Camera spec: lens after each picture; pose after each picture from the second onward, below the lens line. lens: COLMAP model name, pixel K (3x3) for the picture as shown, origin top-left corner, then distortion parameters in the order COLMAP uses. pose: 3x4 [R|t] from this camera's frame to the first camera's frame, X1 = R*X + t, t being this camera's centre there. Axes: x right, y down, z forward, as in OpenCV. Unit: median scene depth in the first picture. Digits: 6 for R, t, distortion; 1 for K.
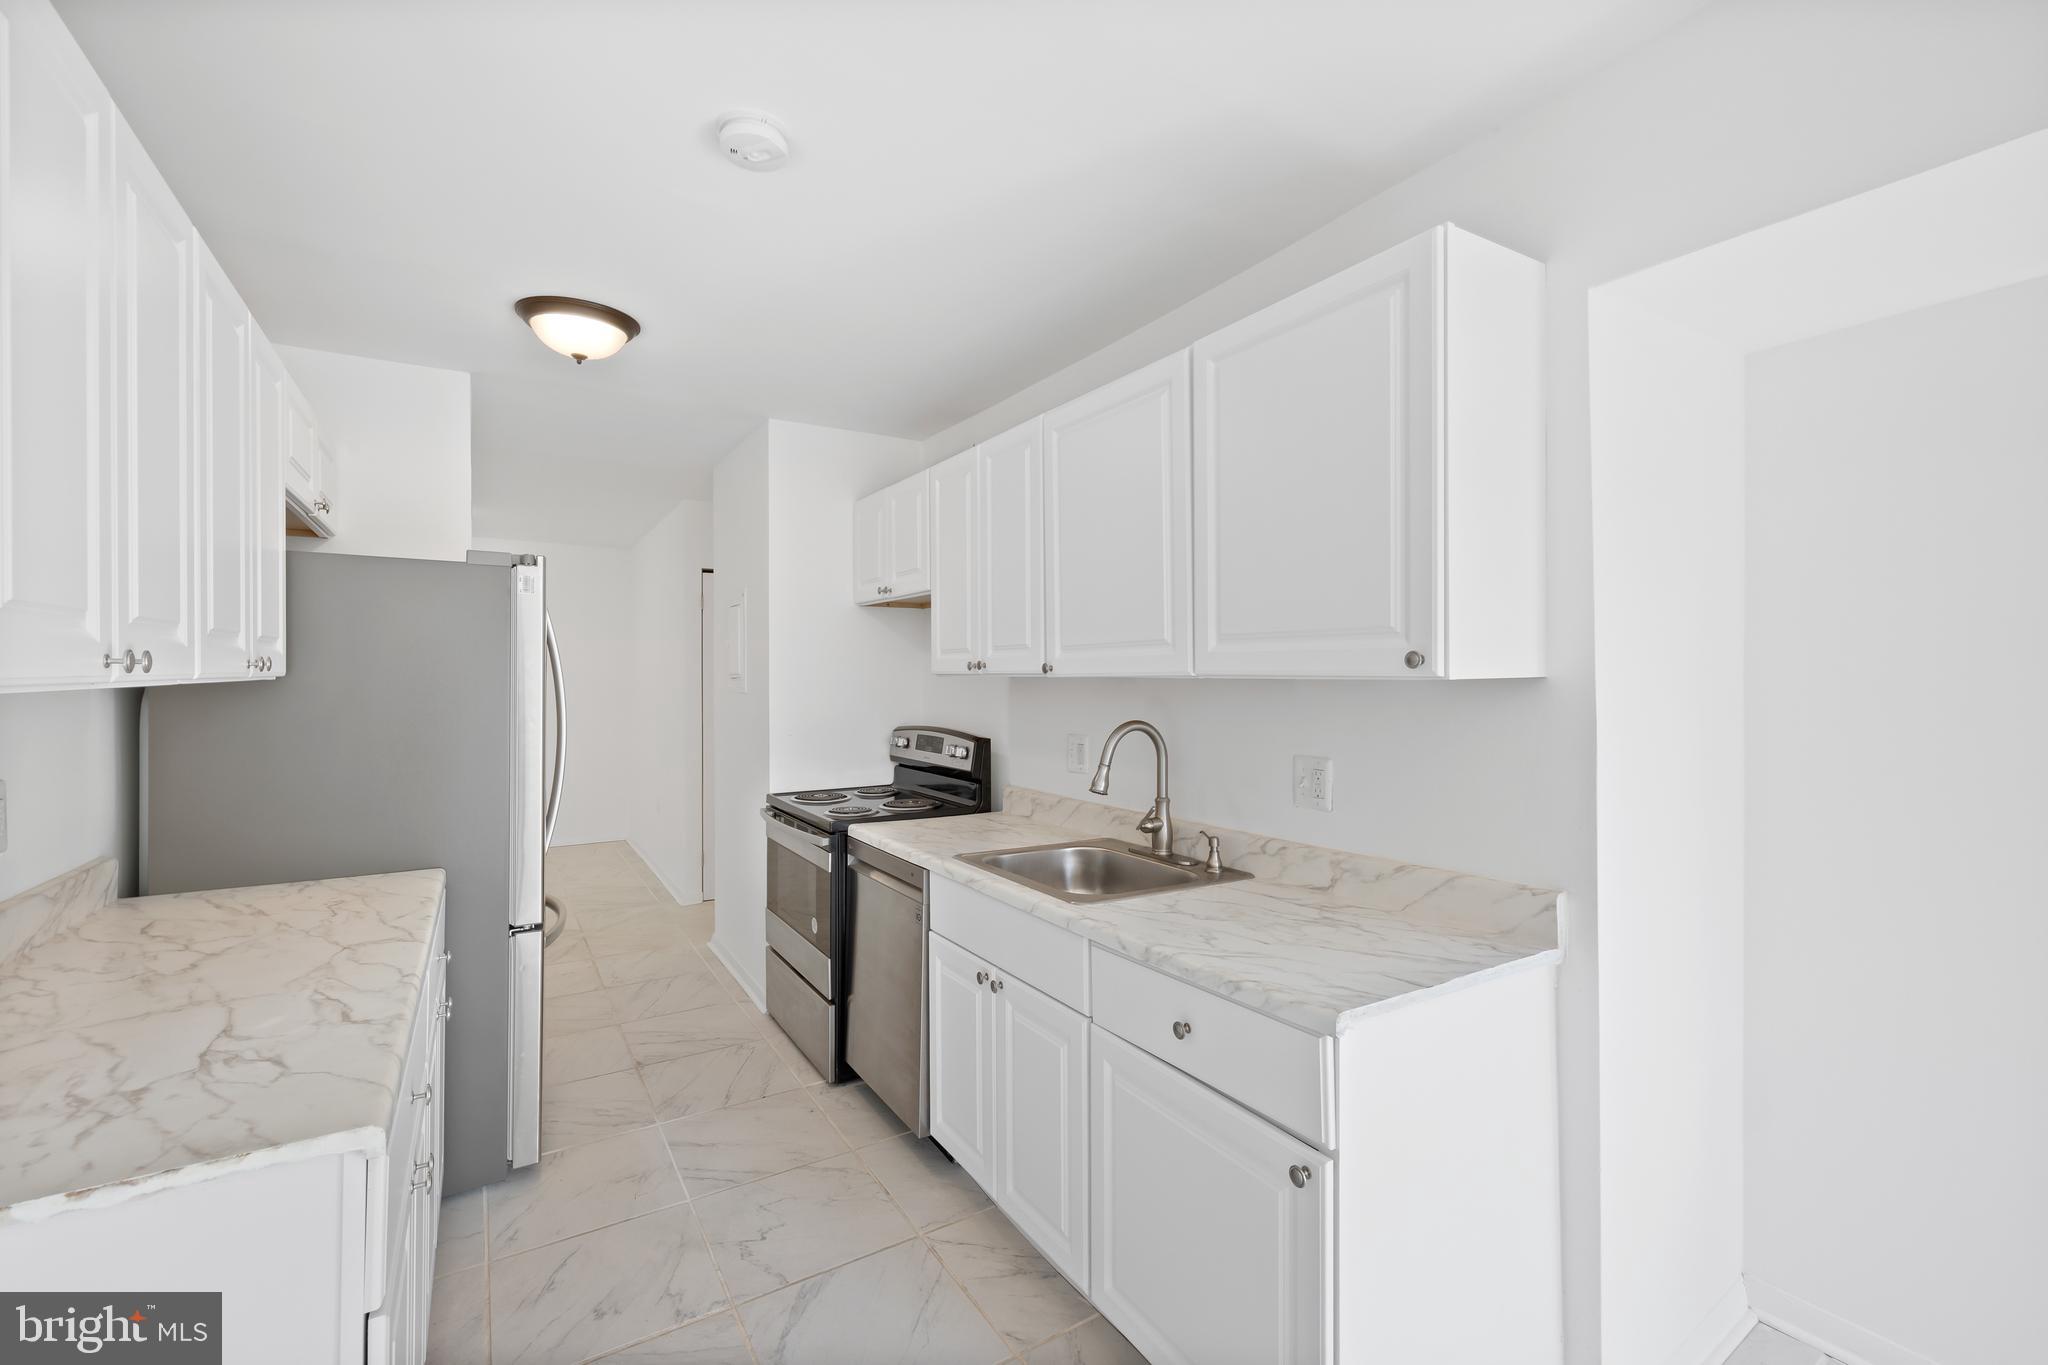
lens RADIAL K [[867.7, 0, 1032.3], [0, 867.7, 683.2], [0, 0, 1]] dist [0.002521, 0.000468]
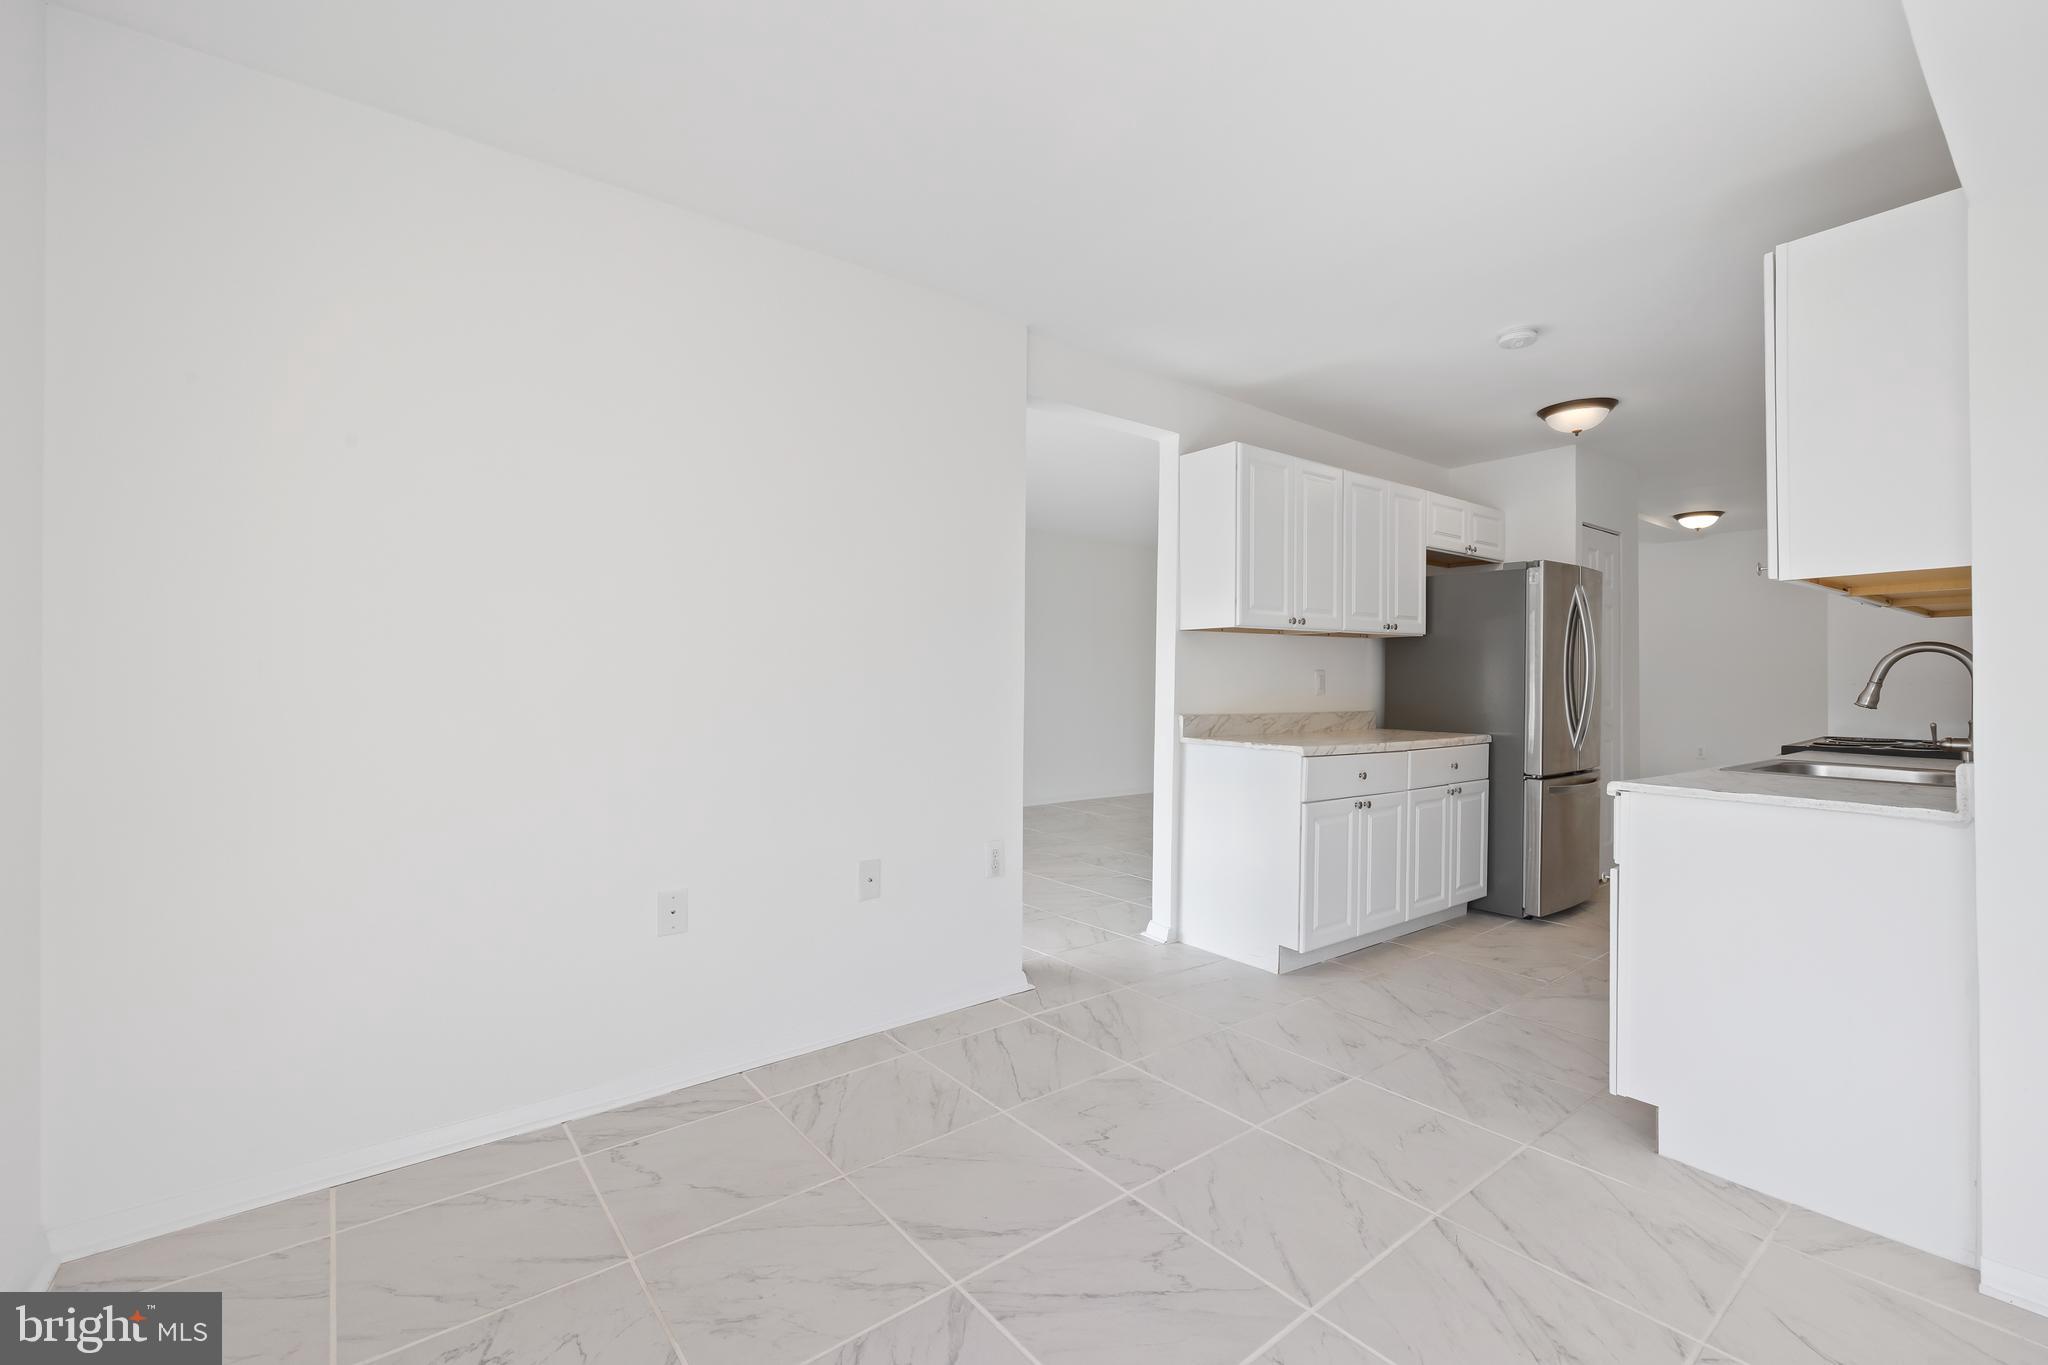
lens RADIAL K [[867.7, 0, 1032.3], [0, 867.7, 683.2], [0, 0, 1]] dist [0.002521, 0.000468]
pose [[0.113455, 0.006839, -0.993520, 1.142112], [-0.011347, 0.999920, 0.005588, 0.108693], [0.993478, 0.010640, 0.113523, -0.210106]]
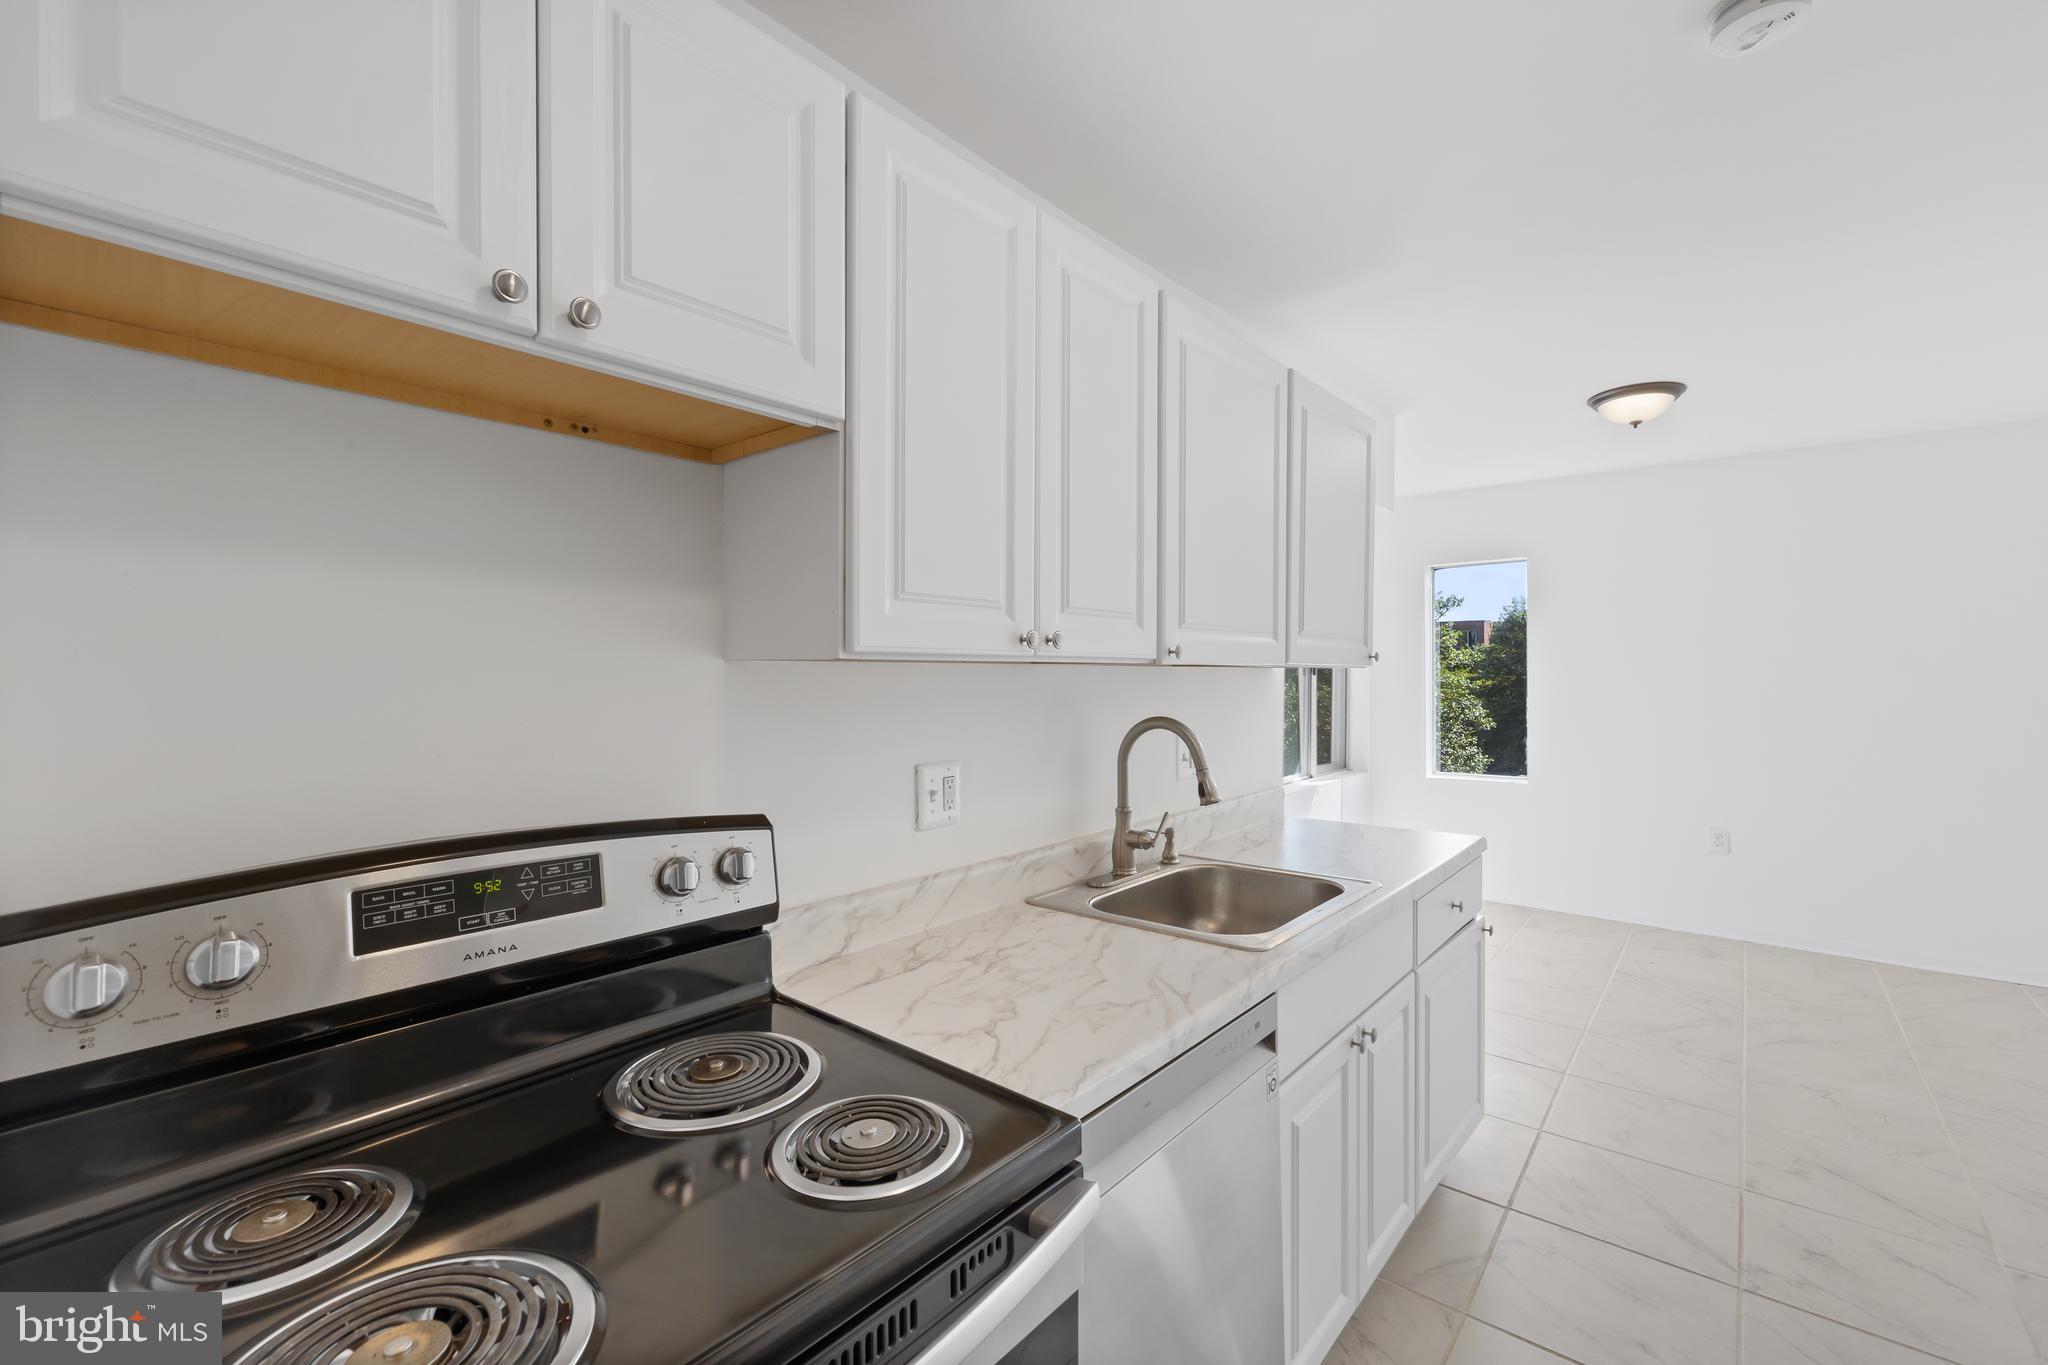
lens RADIAL K [[883.5, 0, 1024.0], [0, 883.5, 682.5], [0, 0, 1]] dist [0.021121, -0.000208]
pose [[-0.309892, -0.000599, 0.950772, -0.409019], [0.003813, 0.999991, 0.001873, 0.001374], [-0.950764, 0.004206, -0.309887, 1.014072]]
